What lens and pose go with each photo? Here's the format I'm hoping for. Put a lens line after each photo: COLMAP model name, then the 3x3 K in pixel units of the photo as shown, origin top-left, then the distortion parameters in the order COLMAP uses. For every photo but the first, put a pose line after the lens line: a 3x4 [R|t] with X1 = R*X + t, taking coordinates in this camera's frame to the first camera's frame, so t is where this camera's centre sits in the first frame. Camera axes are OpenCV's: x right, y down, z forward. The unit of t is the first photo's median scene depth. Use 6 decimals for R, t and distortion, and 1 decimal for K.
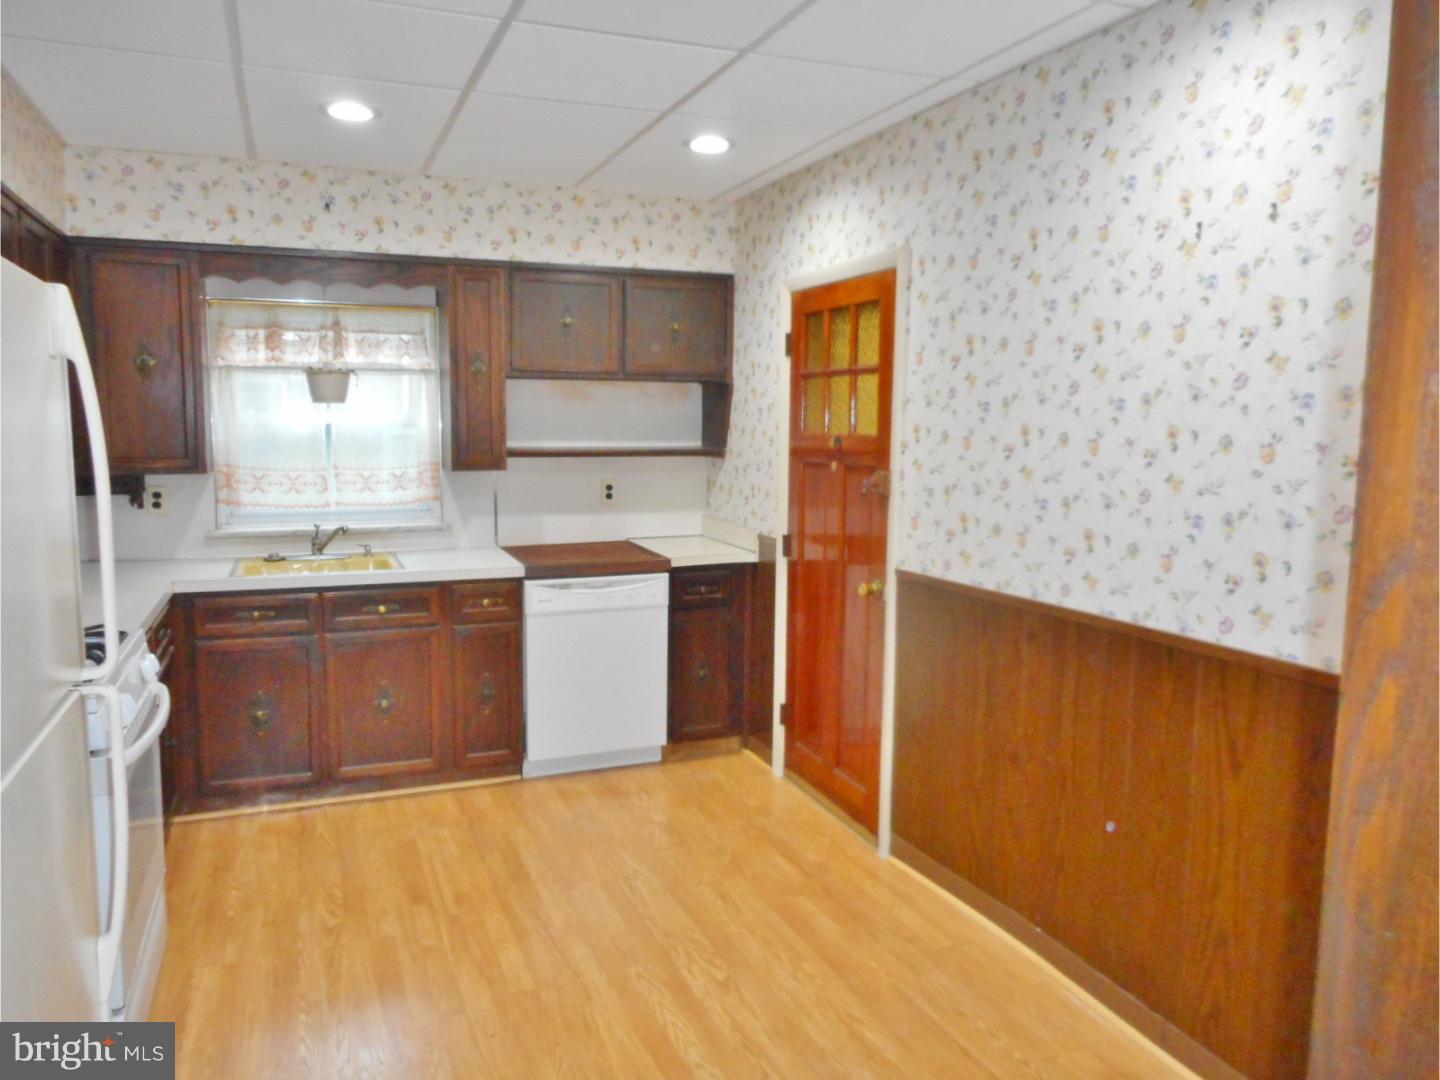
lens RADIAL K [[1050.7, 0, 715.4], [0, 1050.7, 548.1], [0, 0, 1]] dist [-0.007100, 0.001584]
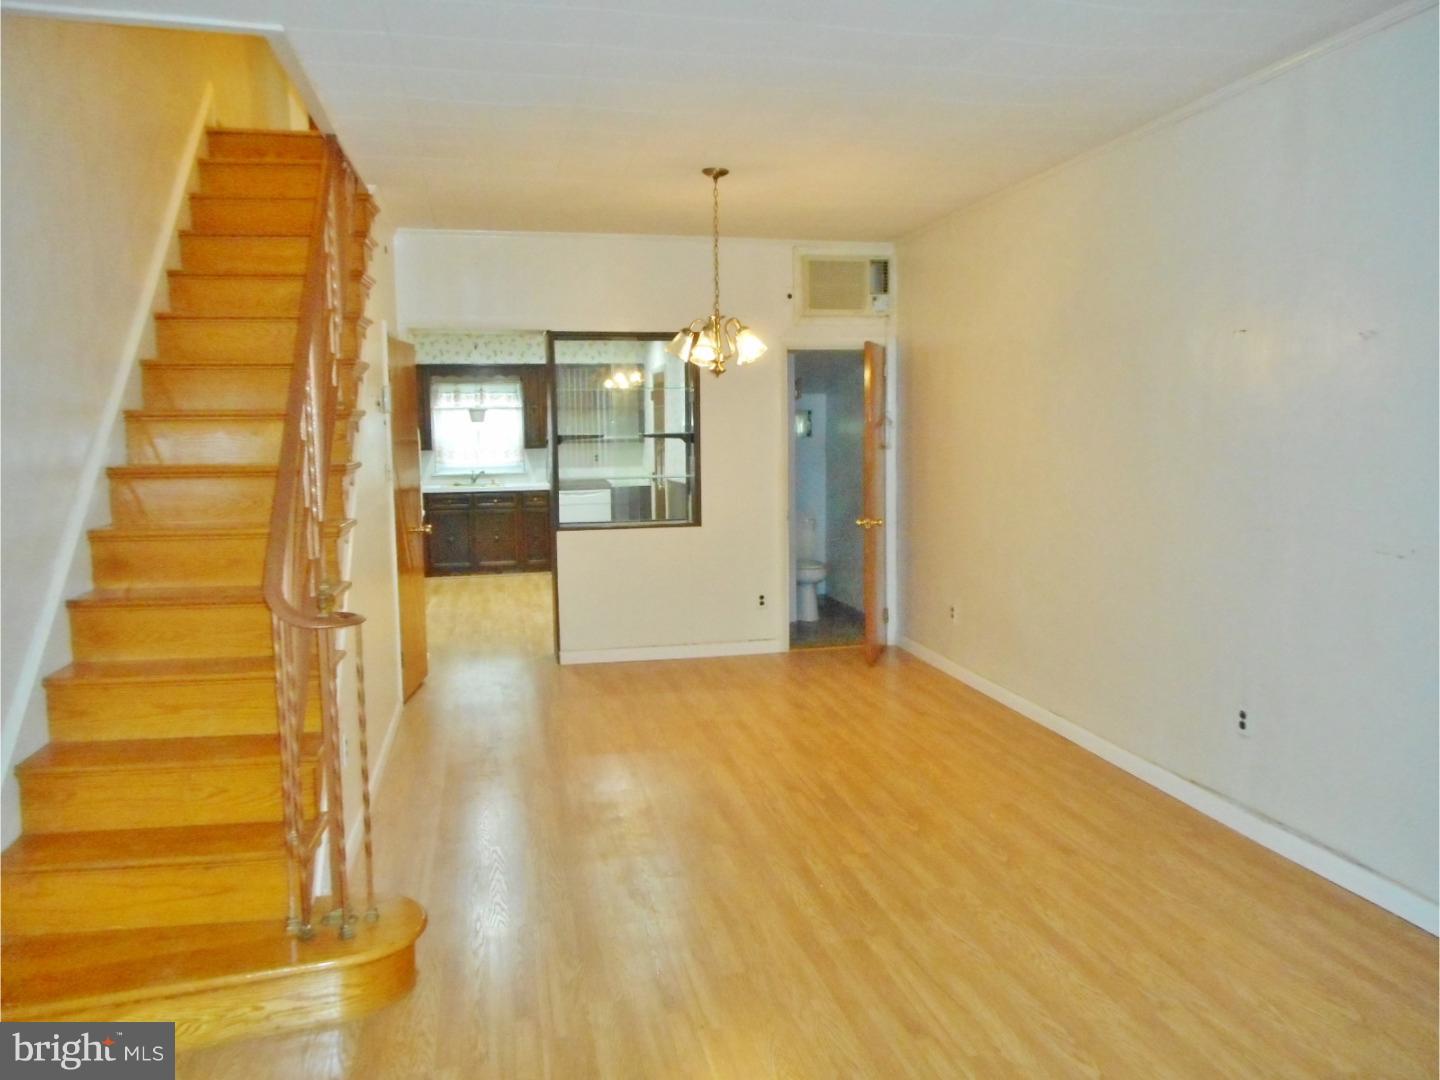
lens RADIAL K [[1080.4, 0, 720.0], [0, 1080.4, 540.0], [0, 0, 1]] dist [0.006109, 0.005209]
pose [[0.984840, -0.003920, -0.173418, 0.638653], [0.002007, 0.999935, -0.011206, 0.170090], [0.173451, 0.010688, 0.984785, -1.417197]]
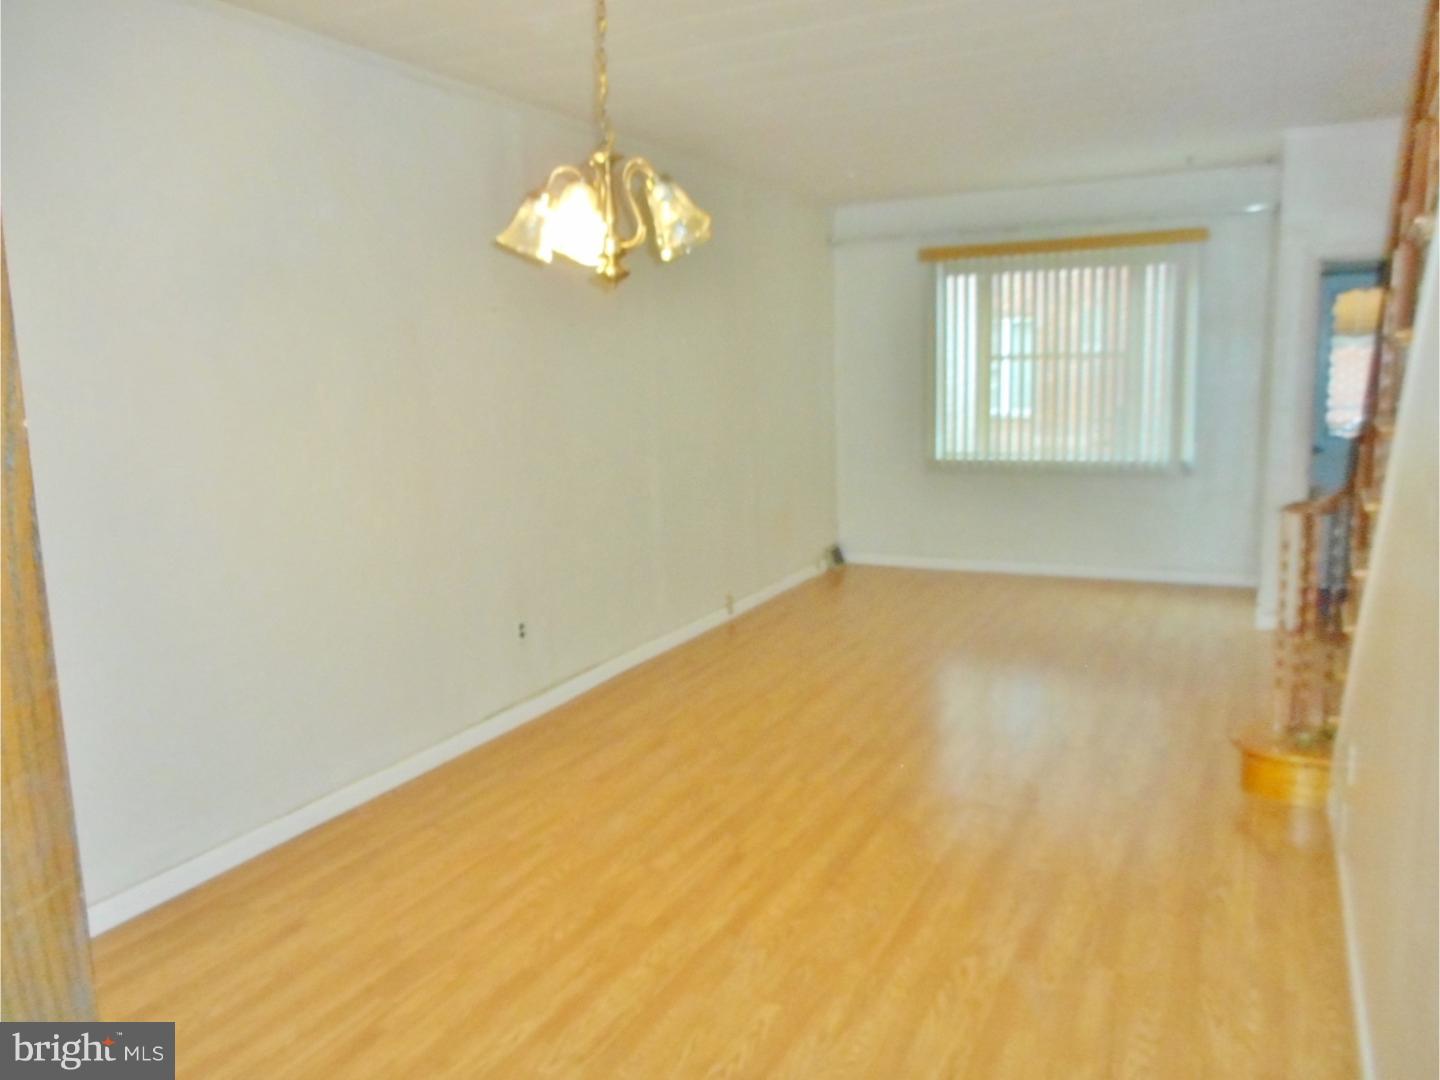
lens RADIAL K [[1080.4, 0, 720.0], [0, 1080.4, 540.0], [0, 0, 1]] dist [0.006109, 0.005209]
pose [[-0.668519, -0.109712, 0.735558, -0.943857], [0.105902, 0.964936, 0.240175, -0.286951], [-0.736116, 0.238458, -0.633459, 2.138070]]
